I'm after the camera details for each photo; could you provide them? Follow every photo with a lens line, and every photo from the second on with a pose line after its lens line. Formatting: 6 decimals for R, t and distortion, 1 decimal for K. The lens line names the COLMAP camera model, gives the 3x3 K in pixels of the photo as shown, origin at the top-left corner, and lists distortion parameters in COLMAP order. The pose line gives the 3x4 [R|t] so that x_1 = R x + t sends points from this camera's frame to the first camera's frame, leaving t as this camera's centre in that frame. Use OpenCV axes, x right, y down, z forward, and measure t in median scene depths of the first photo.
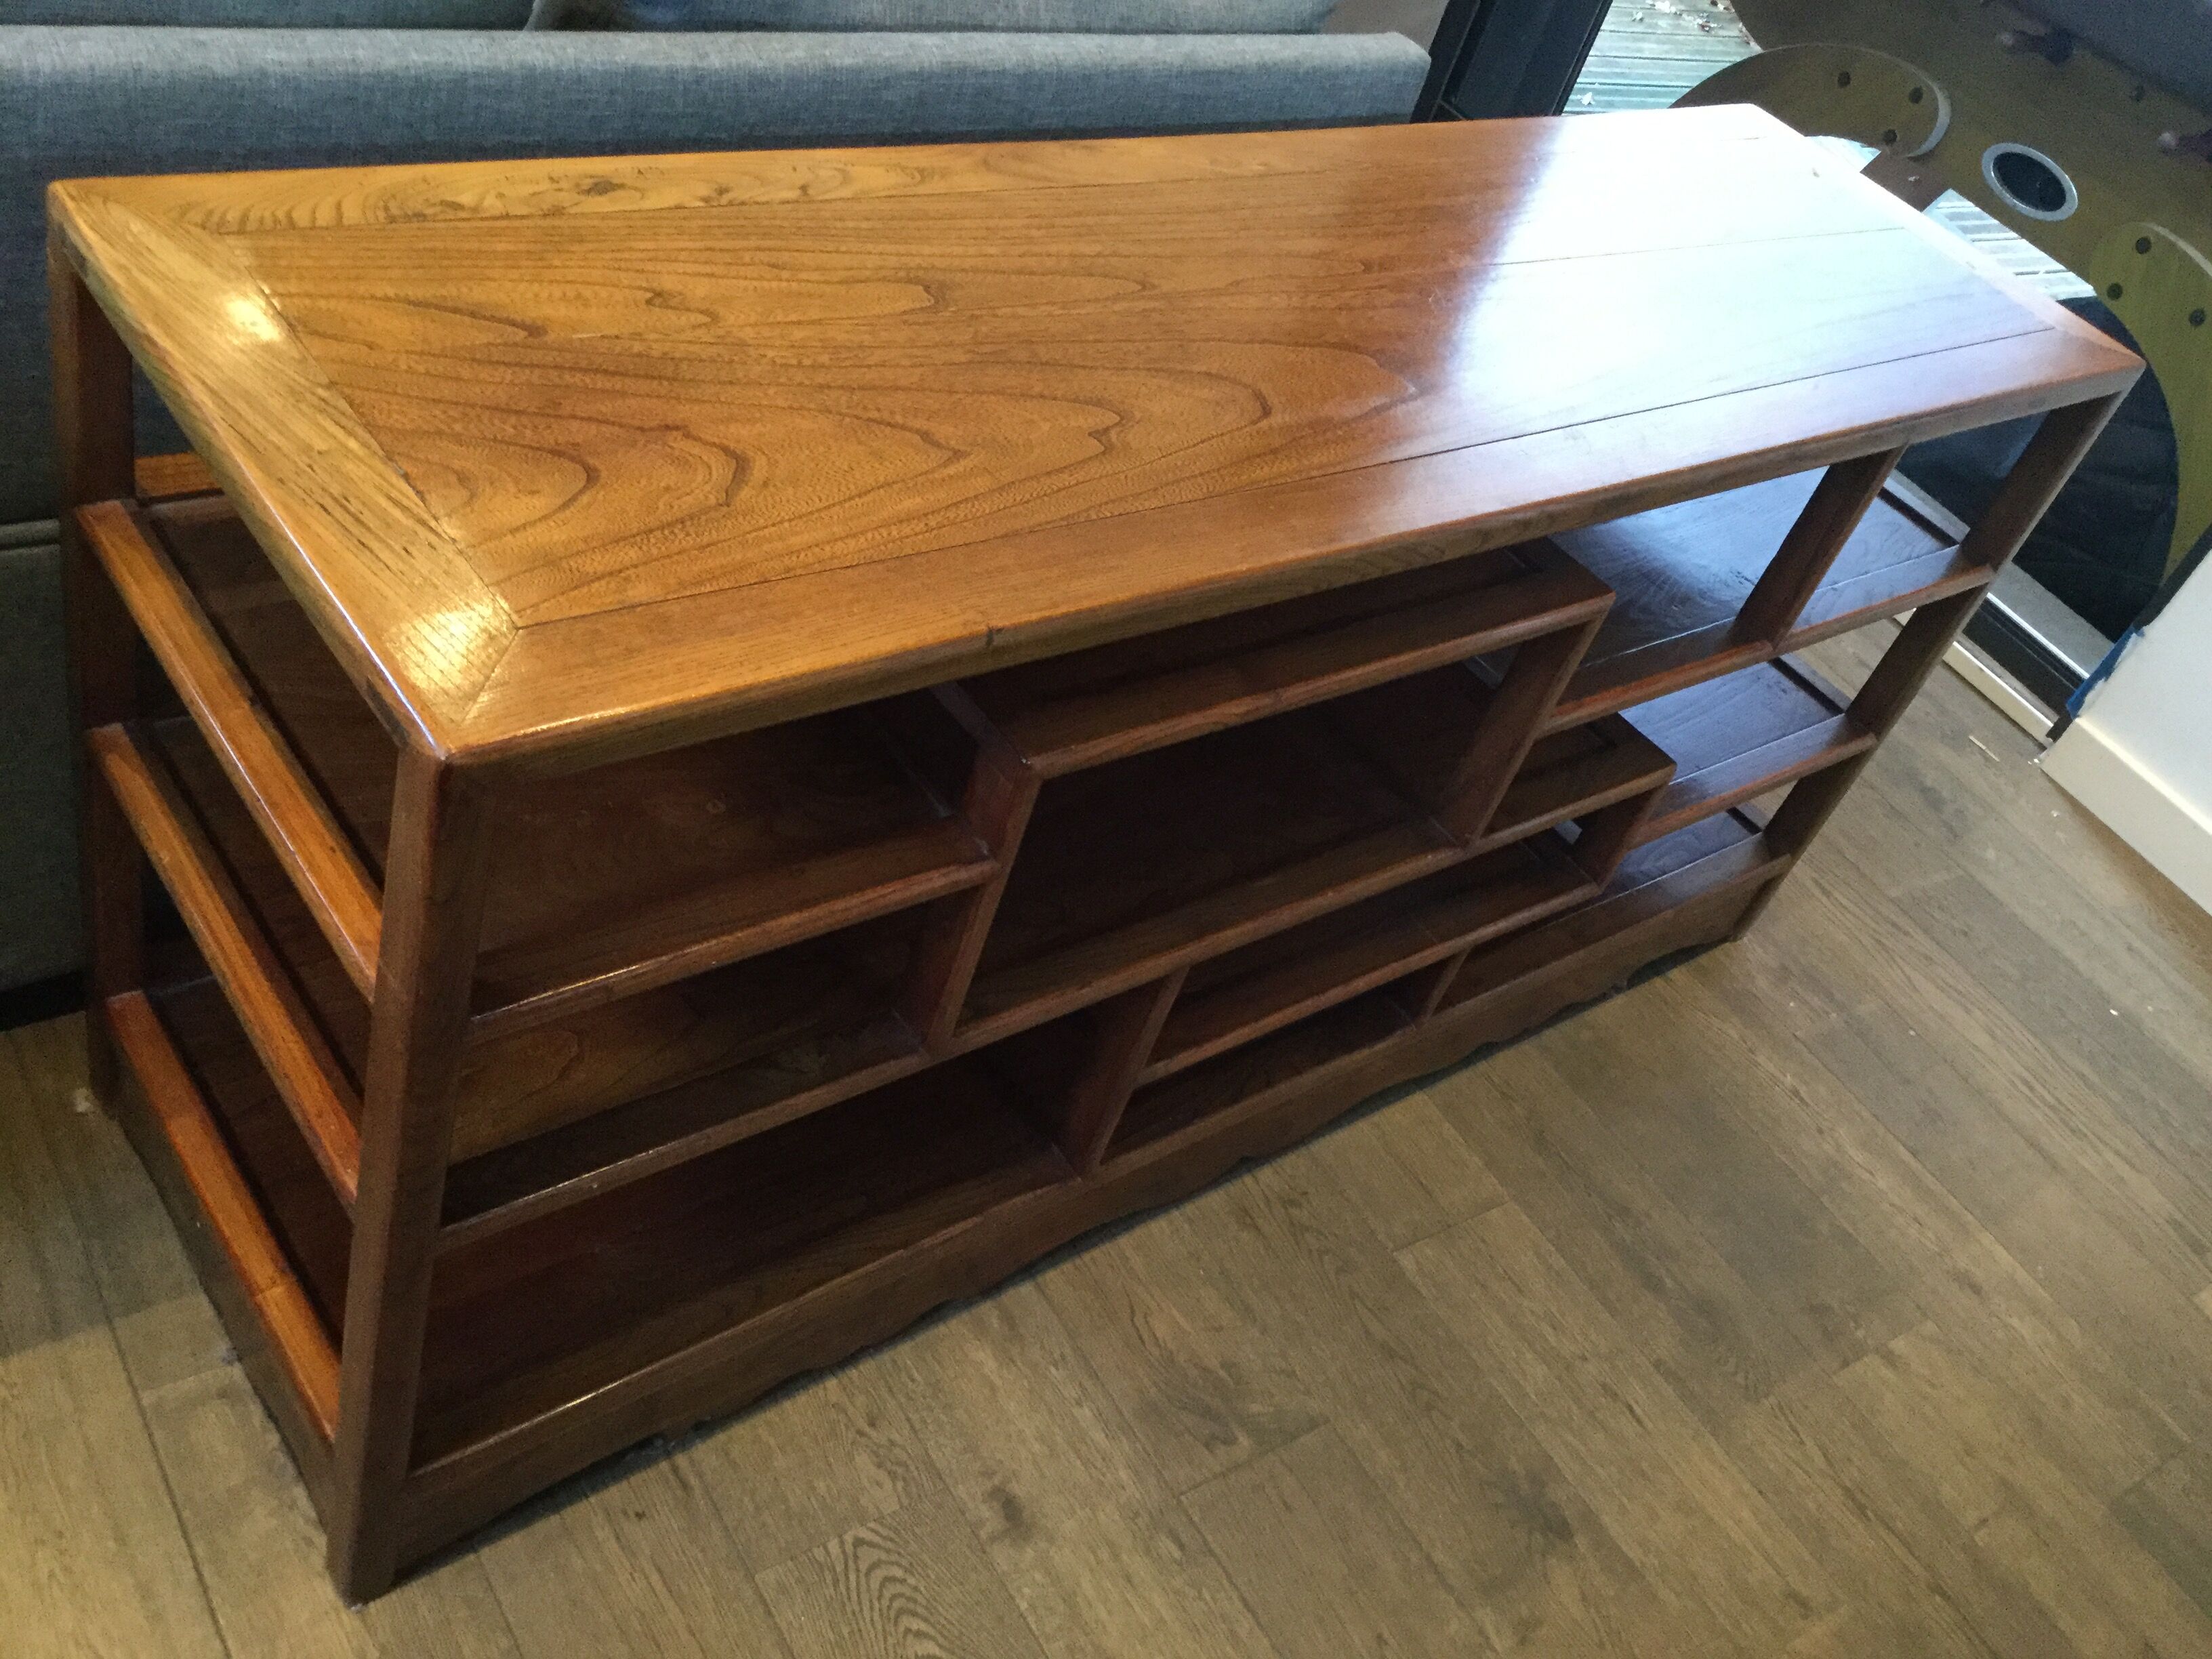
lens RADIAL K [[2011.9, 0, 1106.0], [0, 2011.9, 829.5], [0, 0, 1]] dist [0.087389, -0.184497]
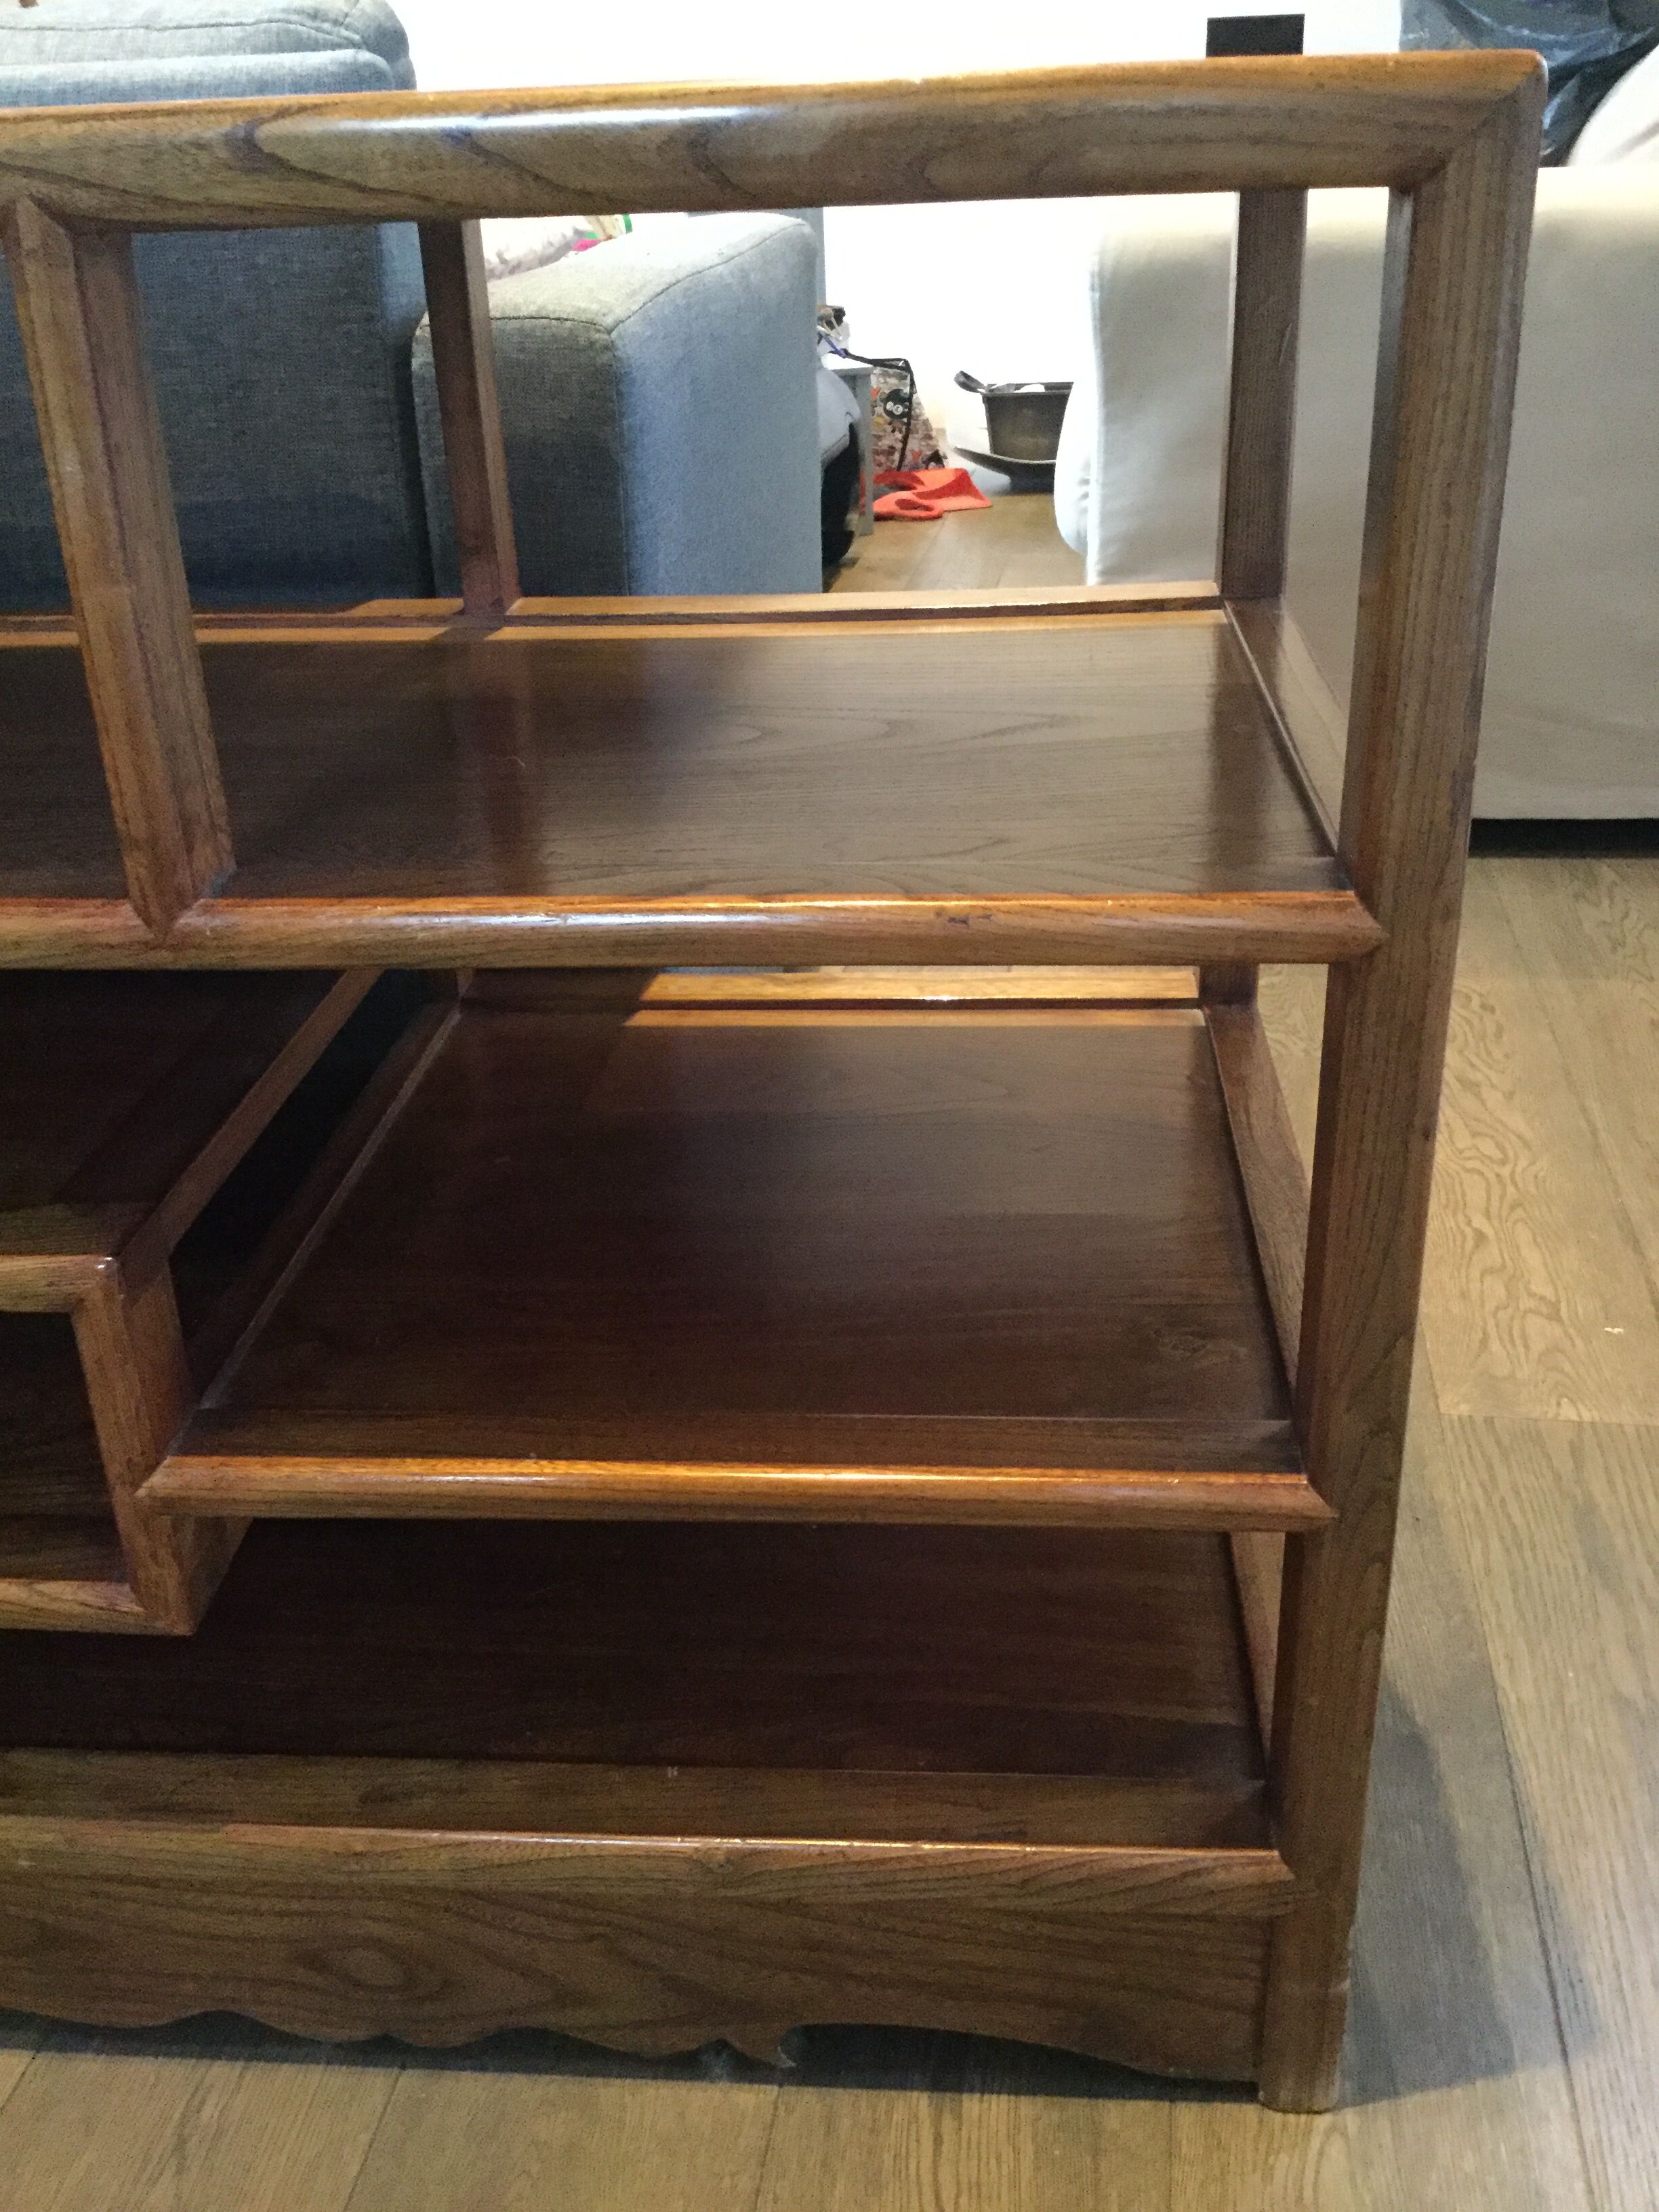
lens RADIAL K [[2011.9, 0, 822.2], [0, 2011.9, 1117.0], [0, 0, 1]] dist [0.087389, -0.184497]
pose [[0.697699, 0.006881, -0.716358, 0.914809], [-0.270654, 0.928375, -0.254687, 0.006719], [0.663297, 0.371580, 0.649589, 1.145951]]
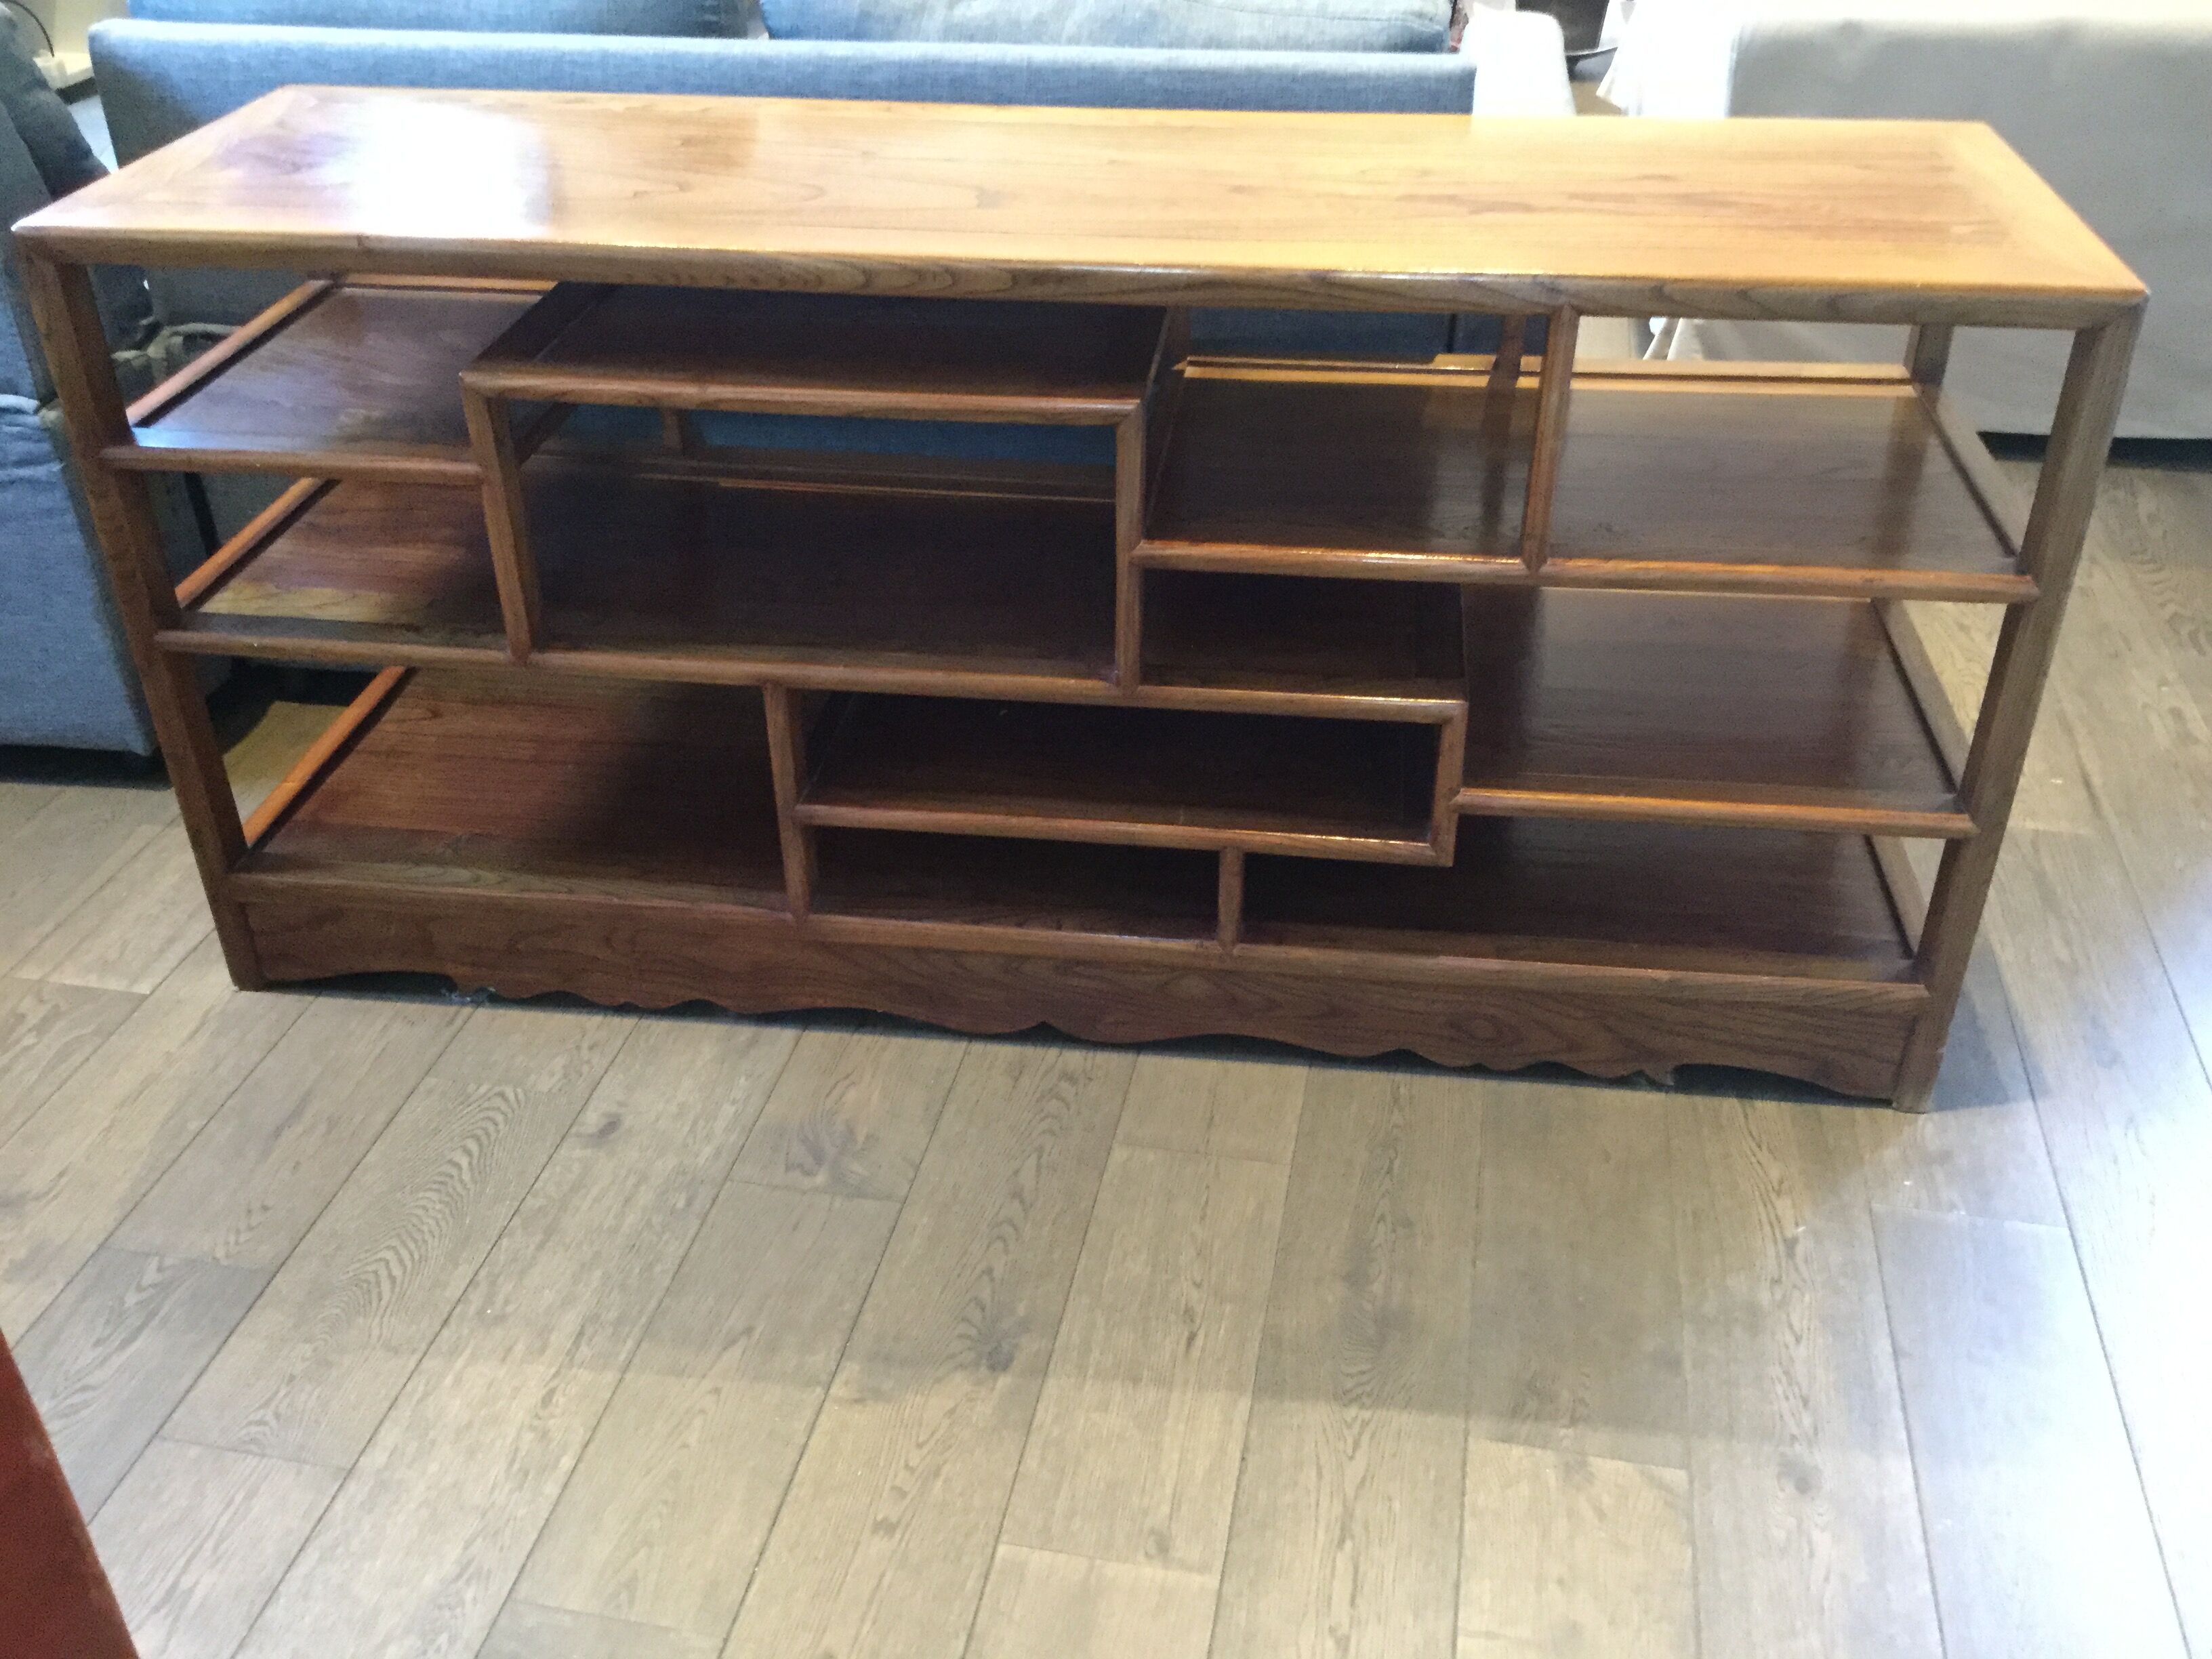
lens RADIAL K [[1991.2, 0, 1097.8], [0, 1991.2, 837.9], [0, 0, 1]] dist [0.097188, -0.185252]
pose [[0.678163, 0.125006, -0.724202, 1.171535], [-0.315676, 0.939436, -0.133450, 0.283295], [0.663660, 0.319114, 0.676552, 0.388819]]
